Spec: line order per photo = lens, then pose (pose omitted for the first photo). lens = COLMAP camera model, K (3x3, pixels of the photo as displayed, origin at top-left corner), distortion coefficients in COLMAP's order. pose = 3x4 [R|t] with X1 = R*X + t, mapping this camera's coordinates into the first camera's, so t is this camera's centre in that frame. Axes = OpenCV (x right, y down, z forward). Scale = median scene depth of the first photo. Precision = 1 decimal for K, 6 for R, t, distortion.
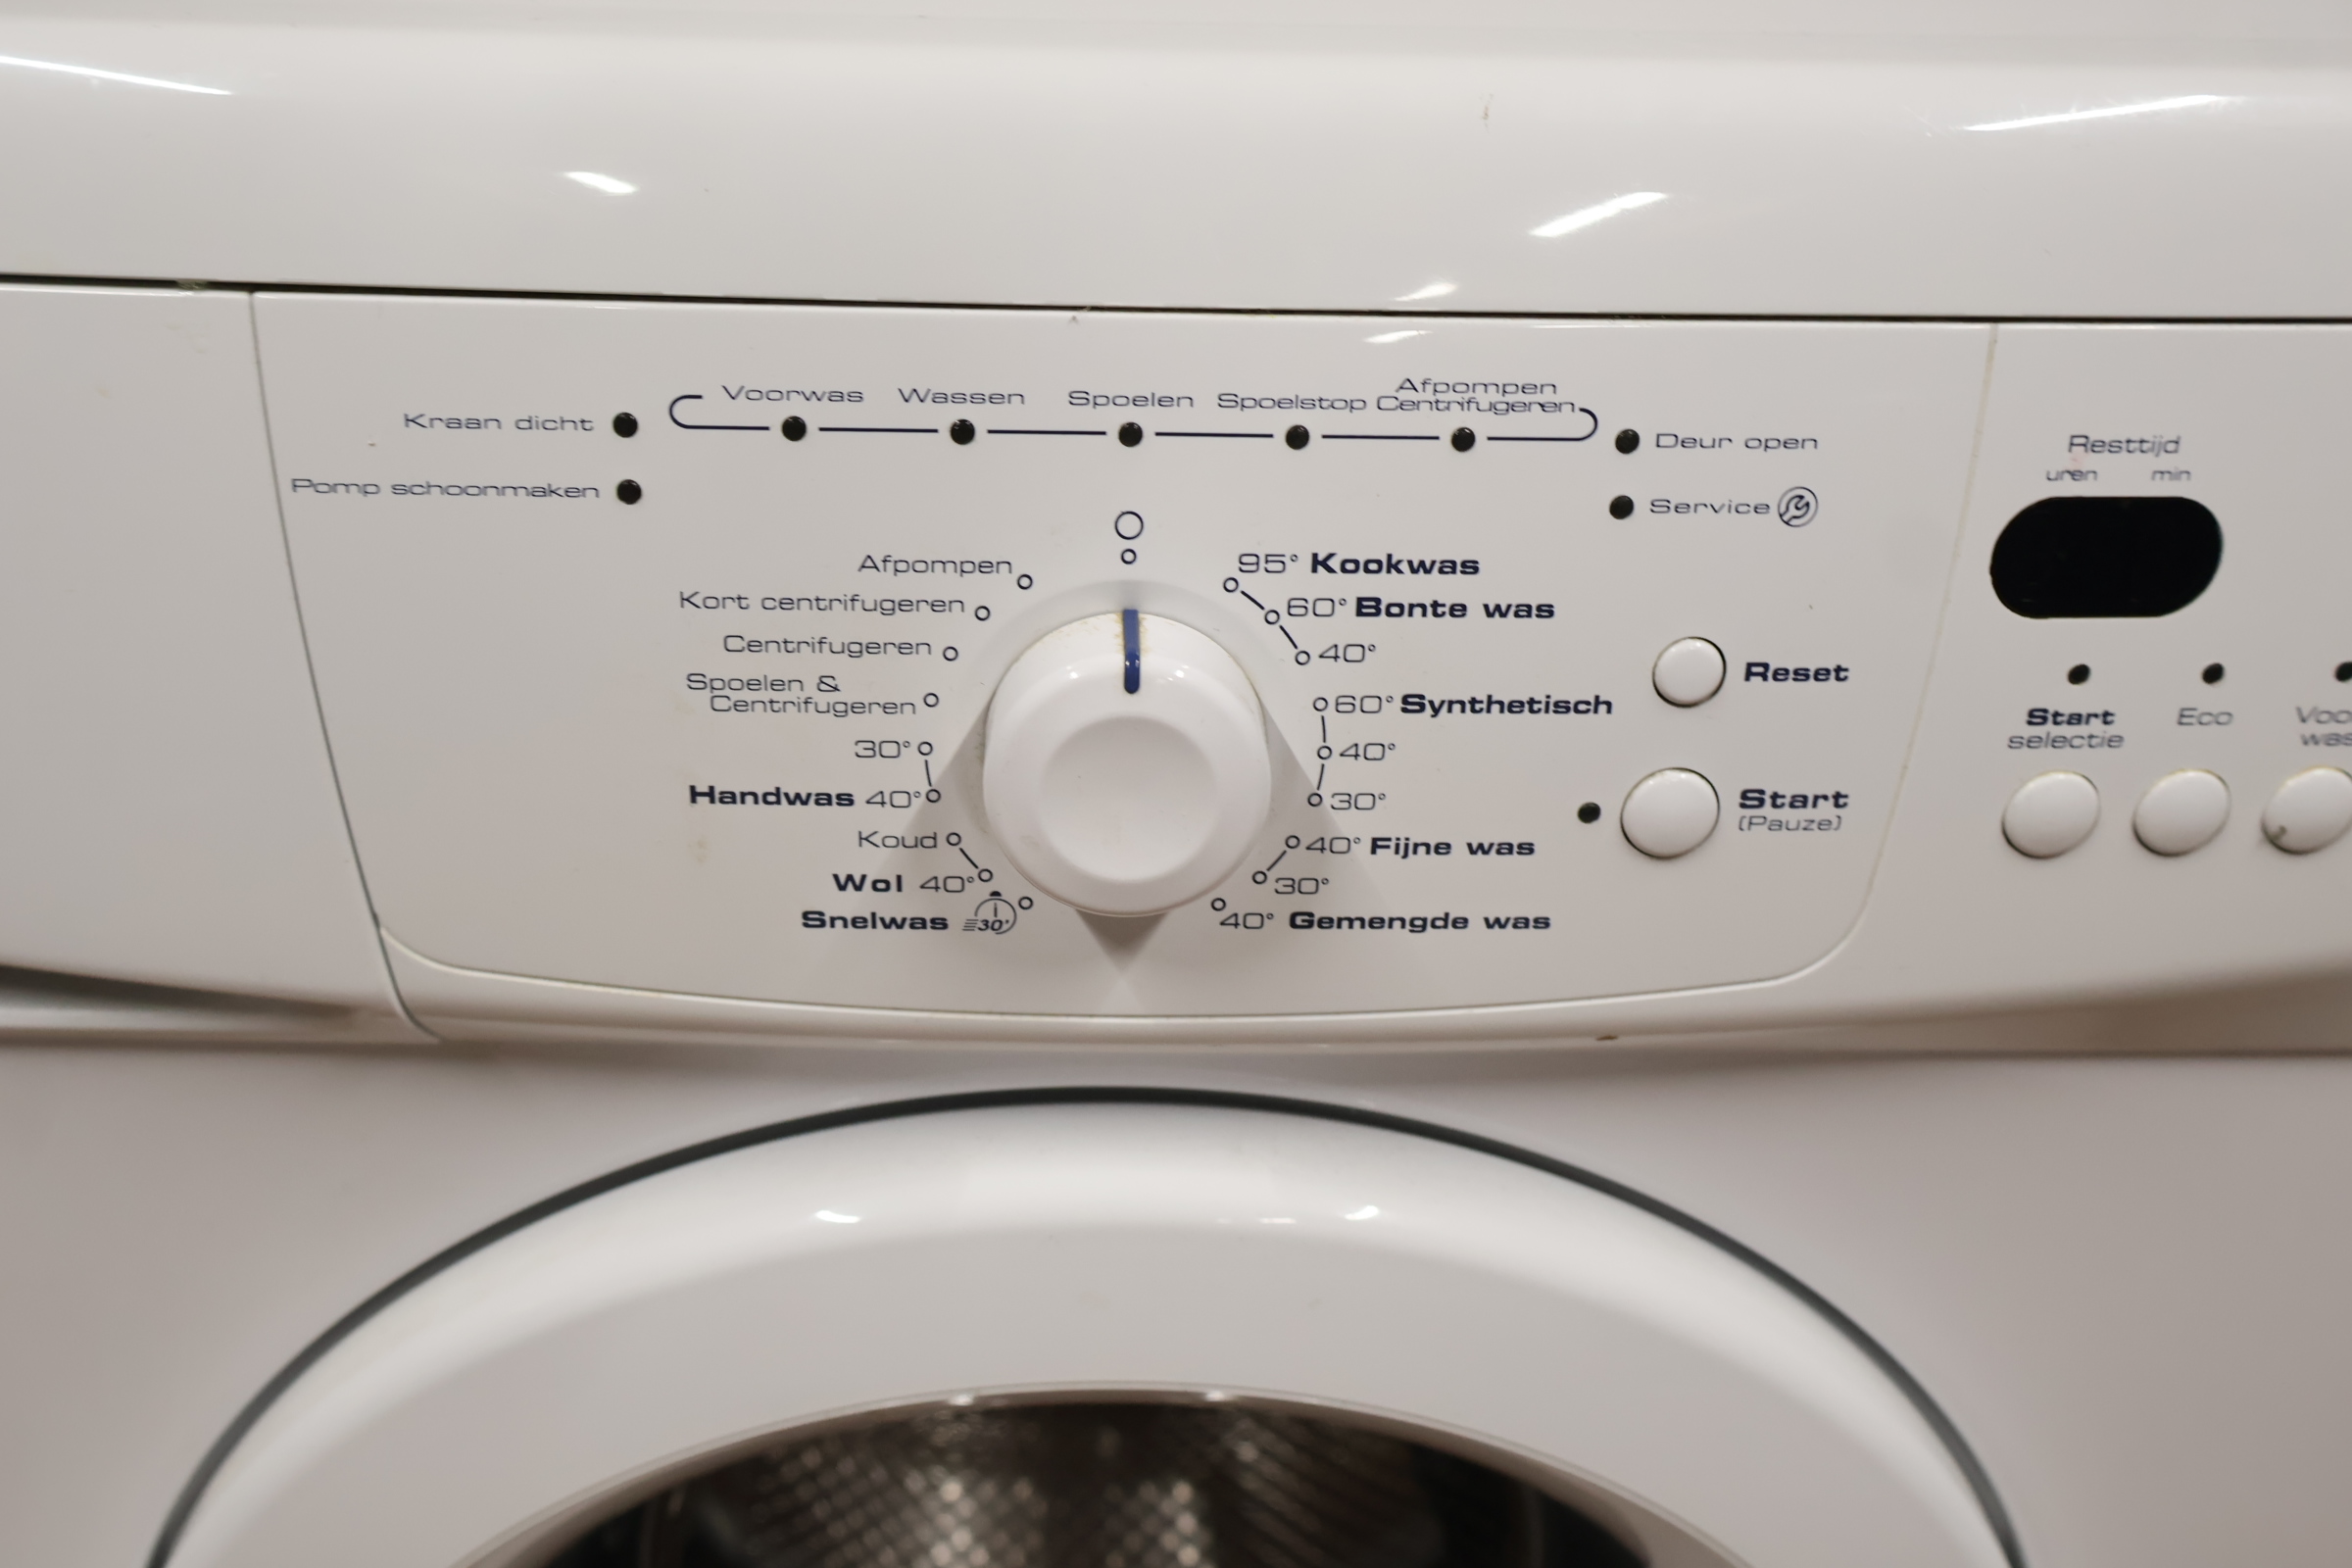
lens RADIAL K [[2160.5, 0, 1155.4], [0, 2160.5, 791.8], [0, 0, 1]] dist [-0.001625, 0.000000]
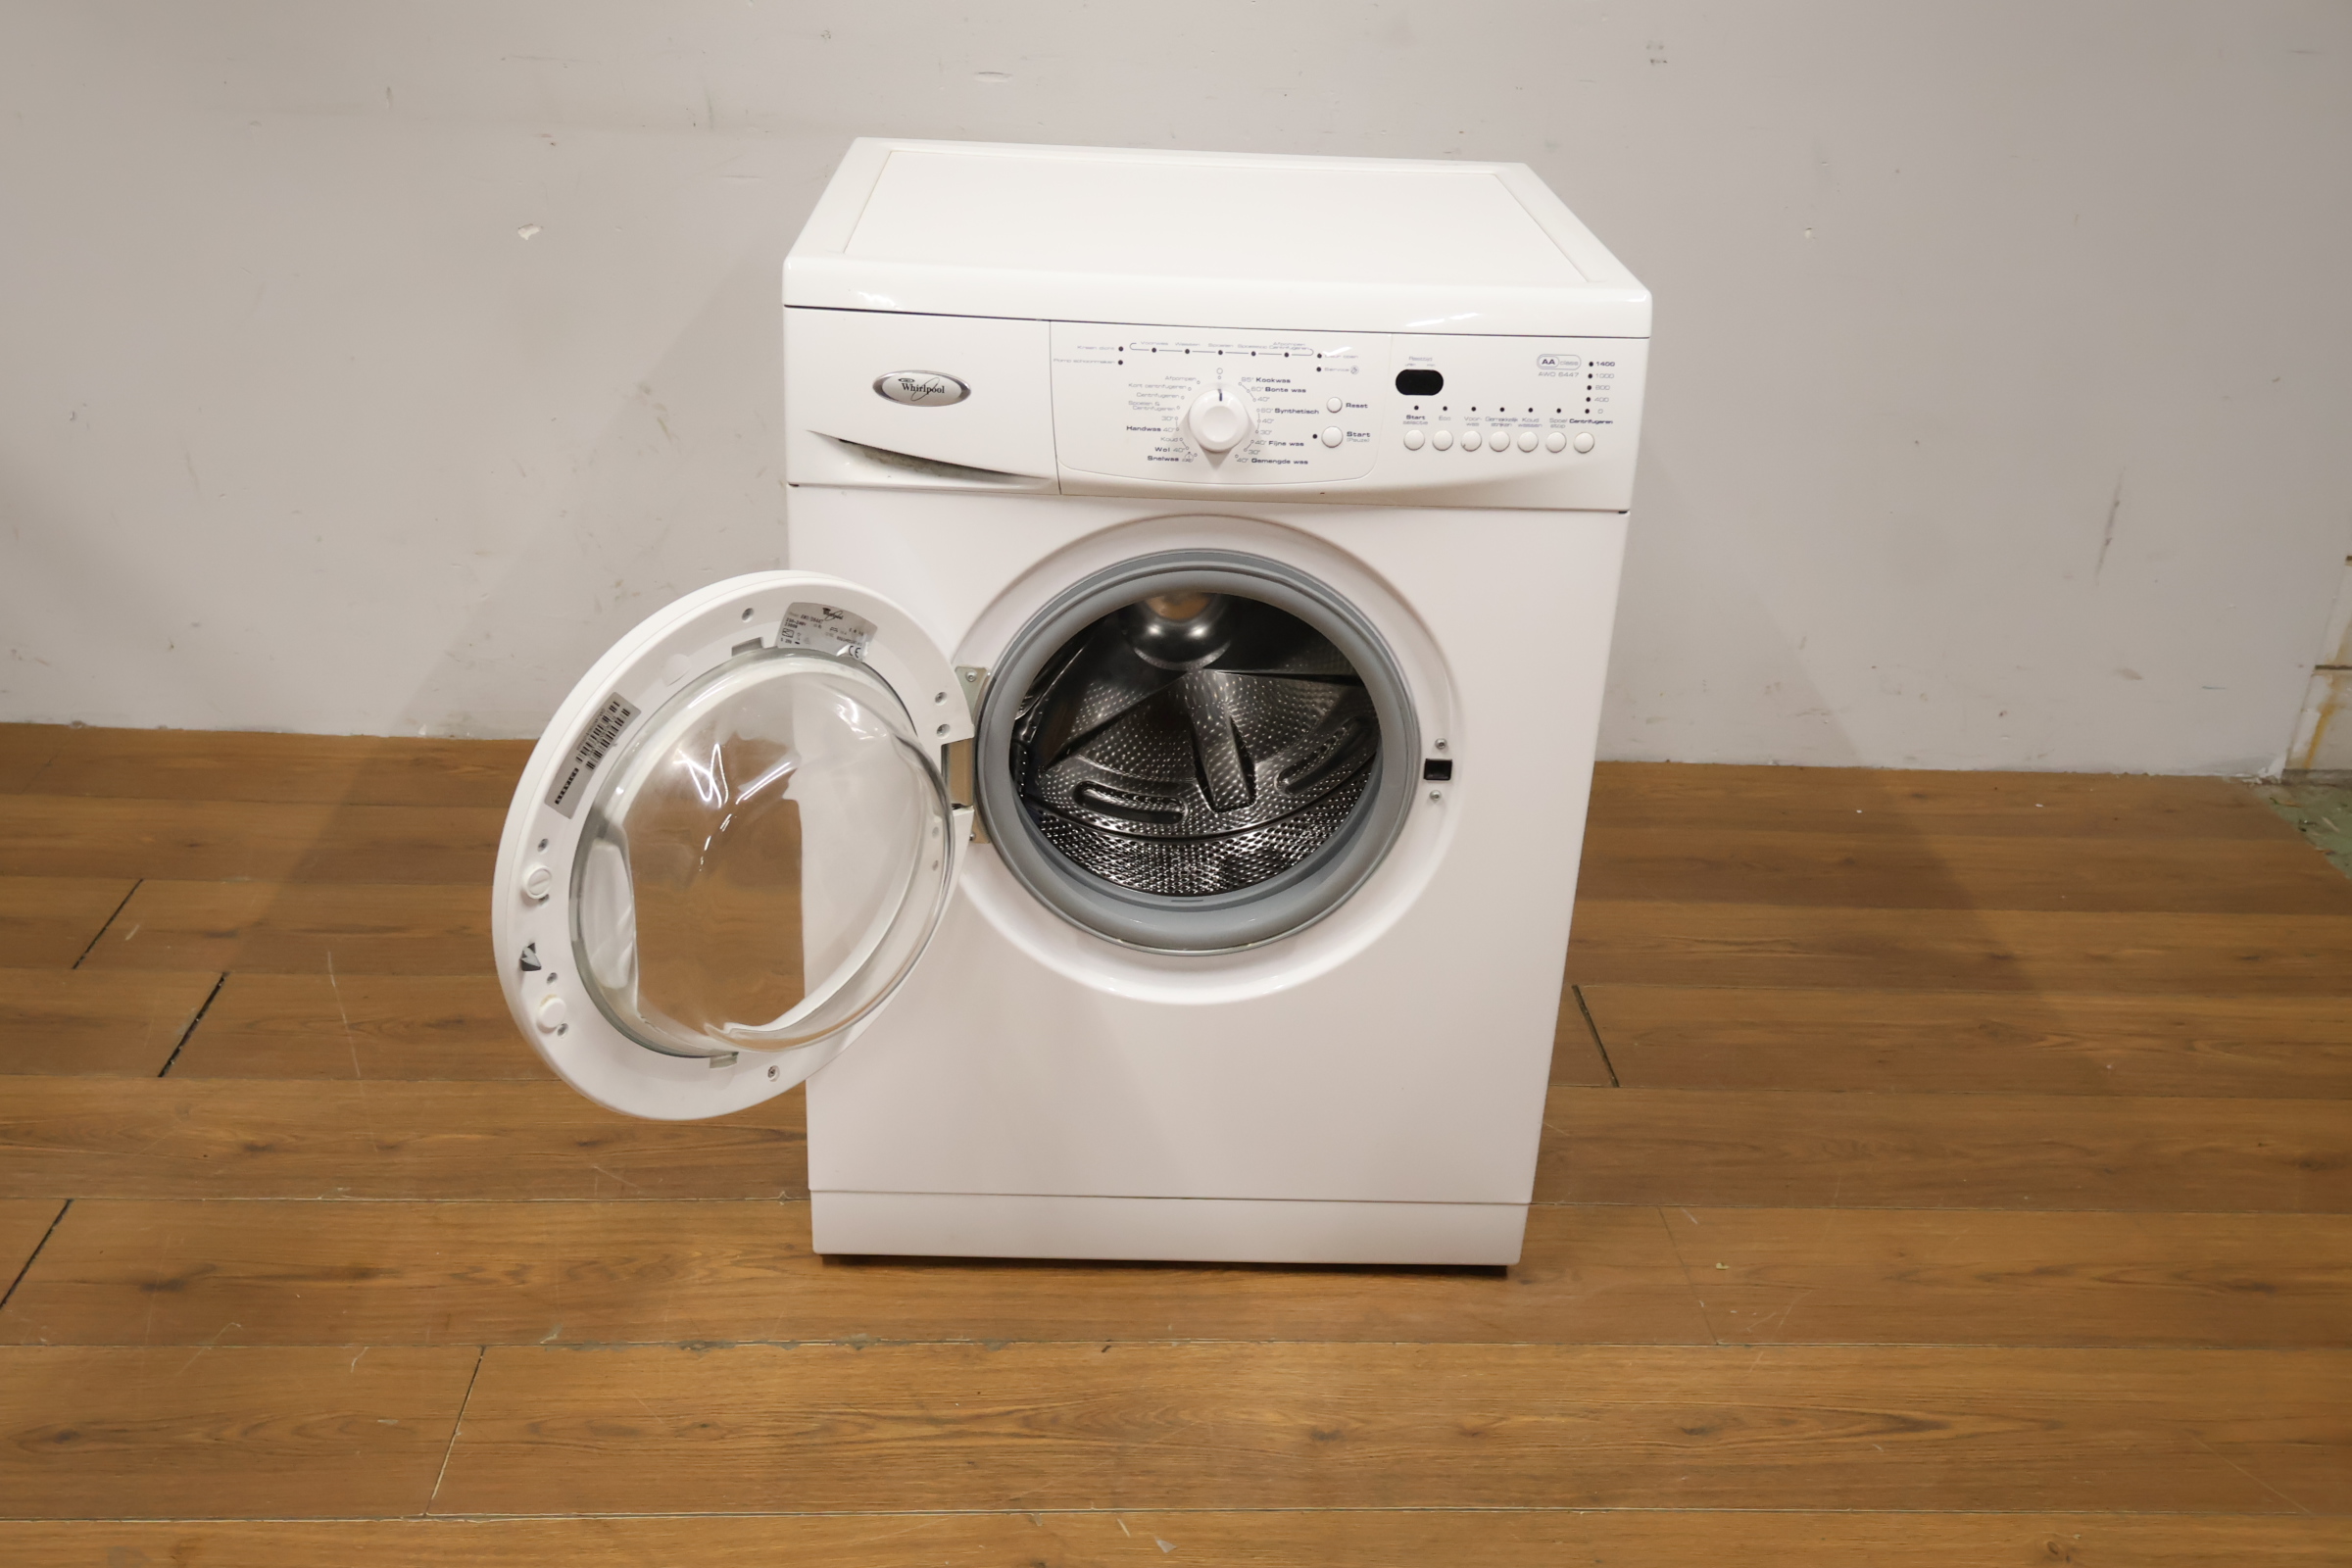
lens RADIAL K [[2160.5, 0, 1171.4], [0, 2160.5, 787.4], [0, 0, 1]] dist [-0.001625, 0.000000]
pose [[0.999848, 0.011499, 0.013138, -0.174864], [-0.010150, 0.995080, -0.098549, 1.300959], [-0.014207, 0.098401, 0.995045, -3.793532]]
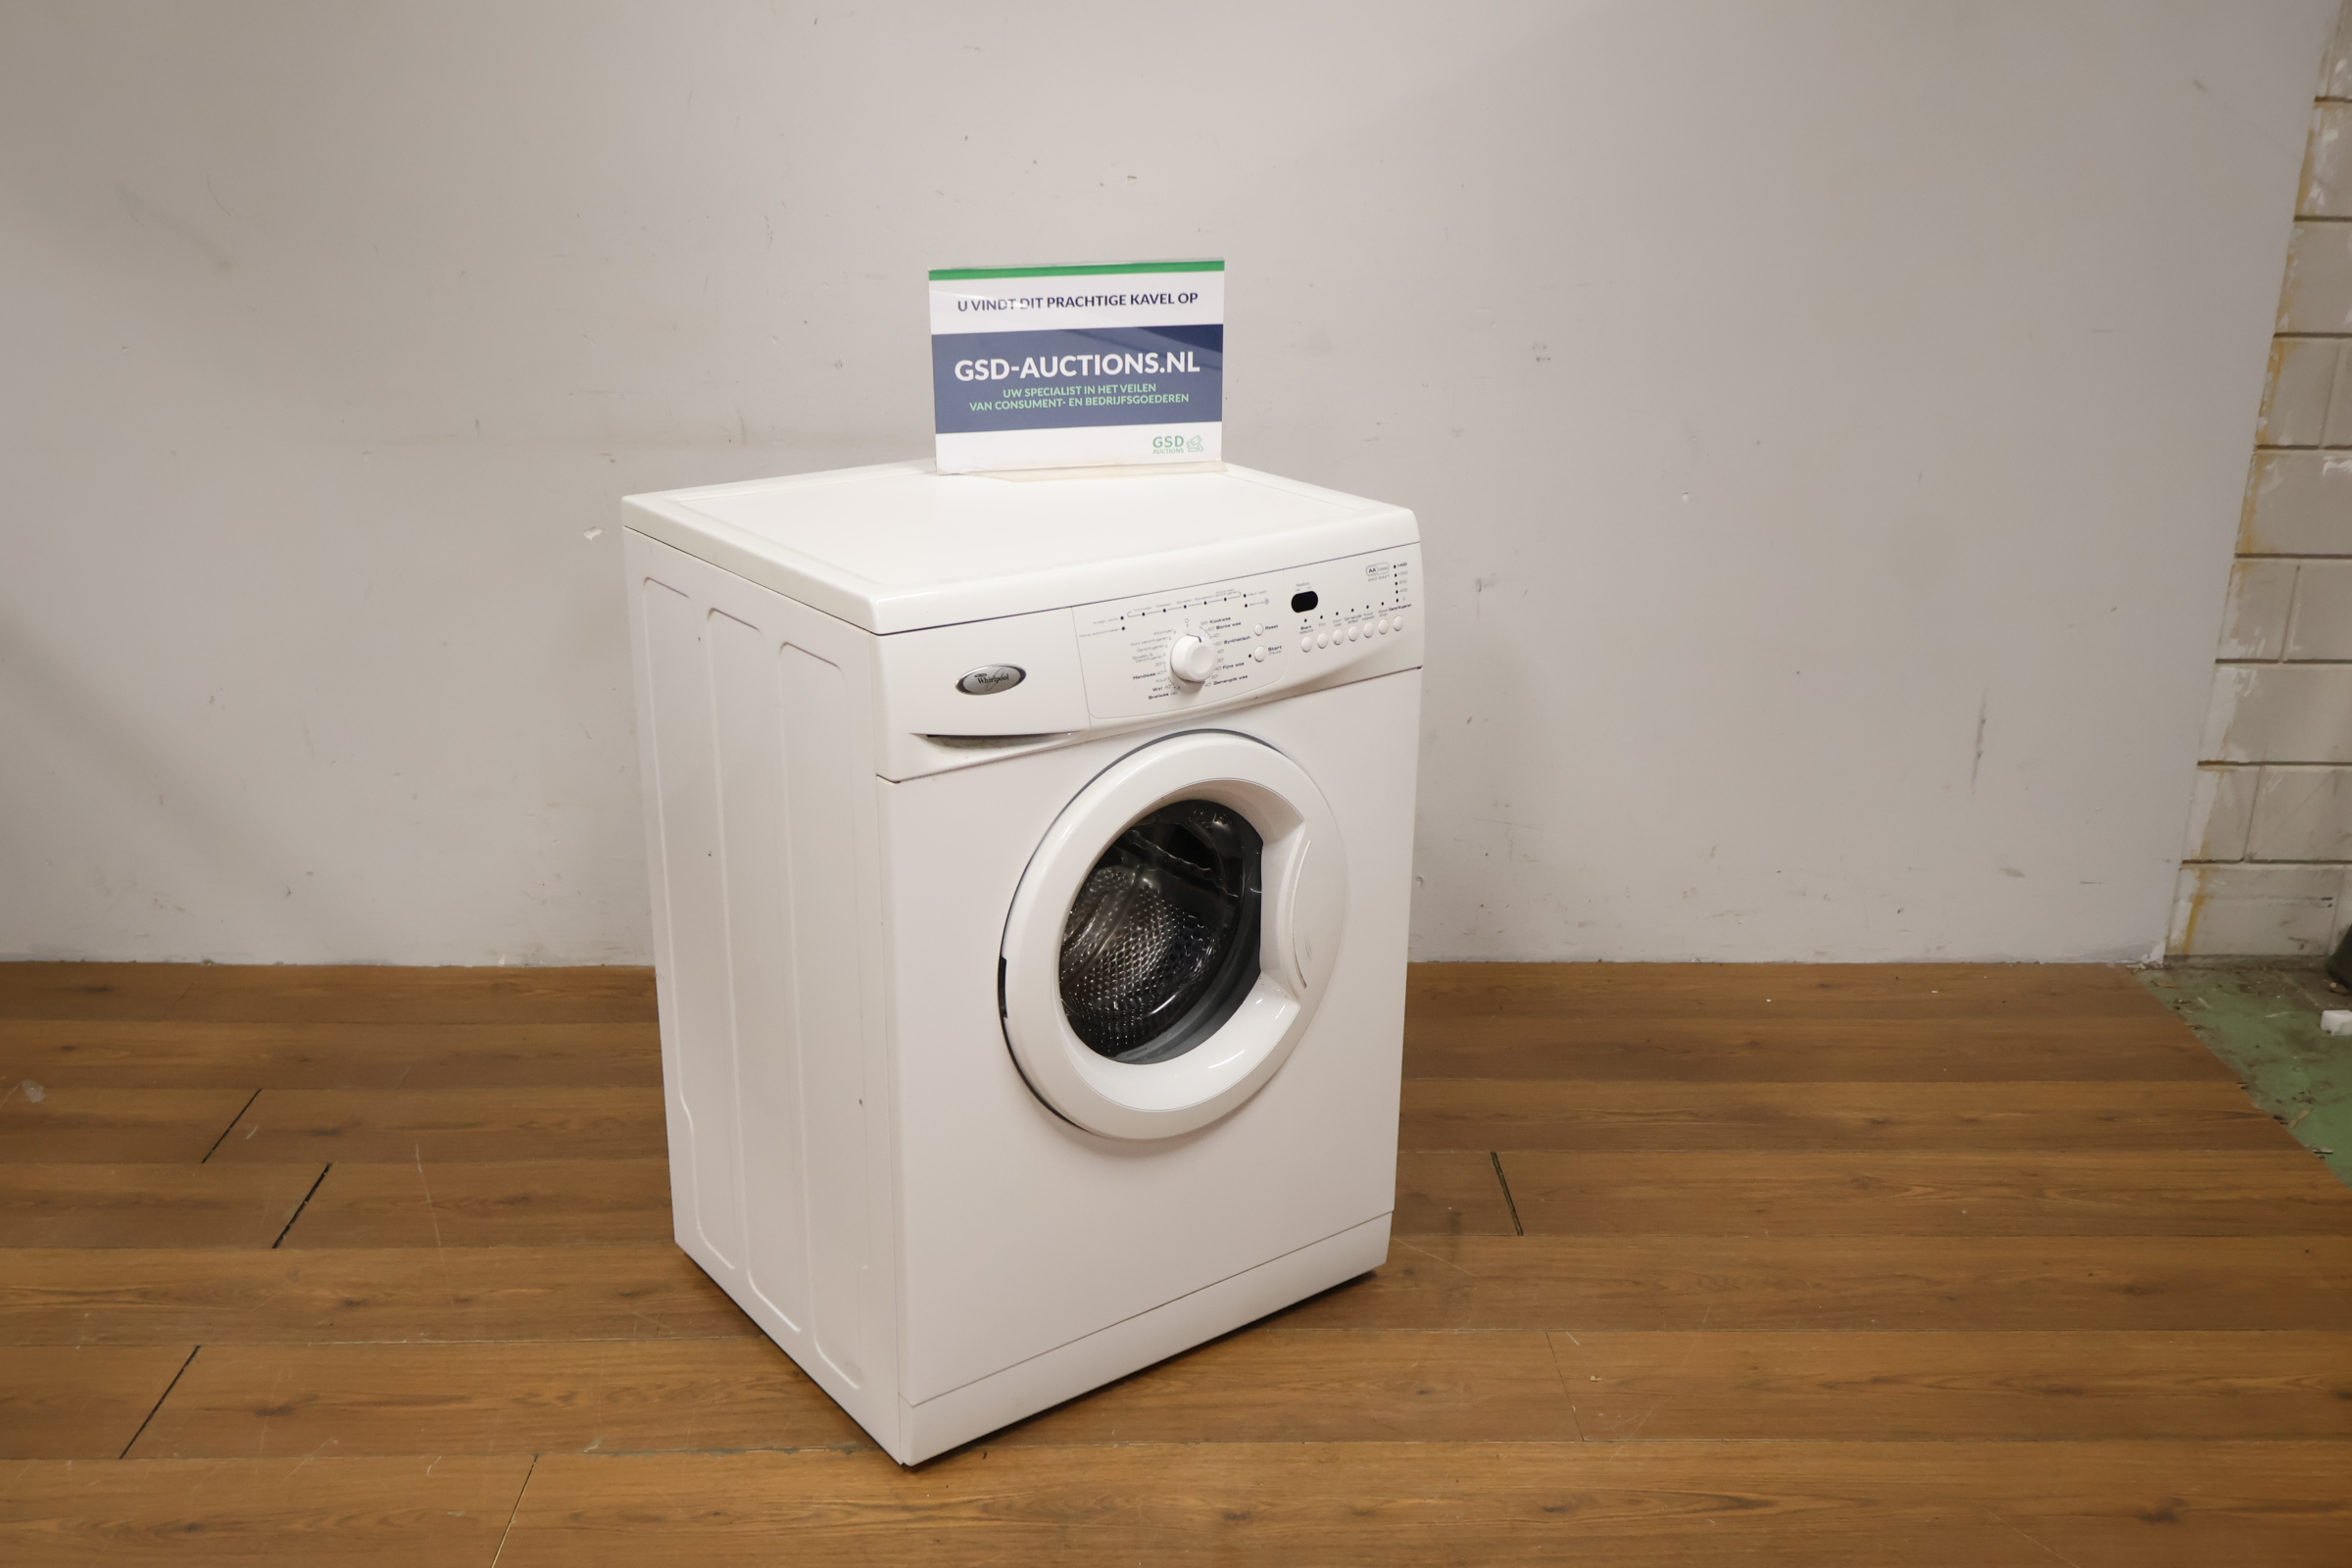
lens RADIAL K [[2160.5, 0, 1174.7], [0, 2160.5, 803.0], [0, 0, 1]] dist [-0.001625, 0.000000]
pose [[0.999510, -0.015305, -0.027293, 0.328421], [0.009317, 0.978219, -0.207367, 1.642266], [0.029873, 0.207011, 0.977883, -4.971111]]
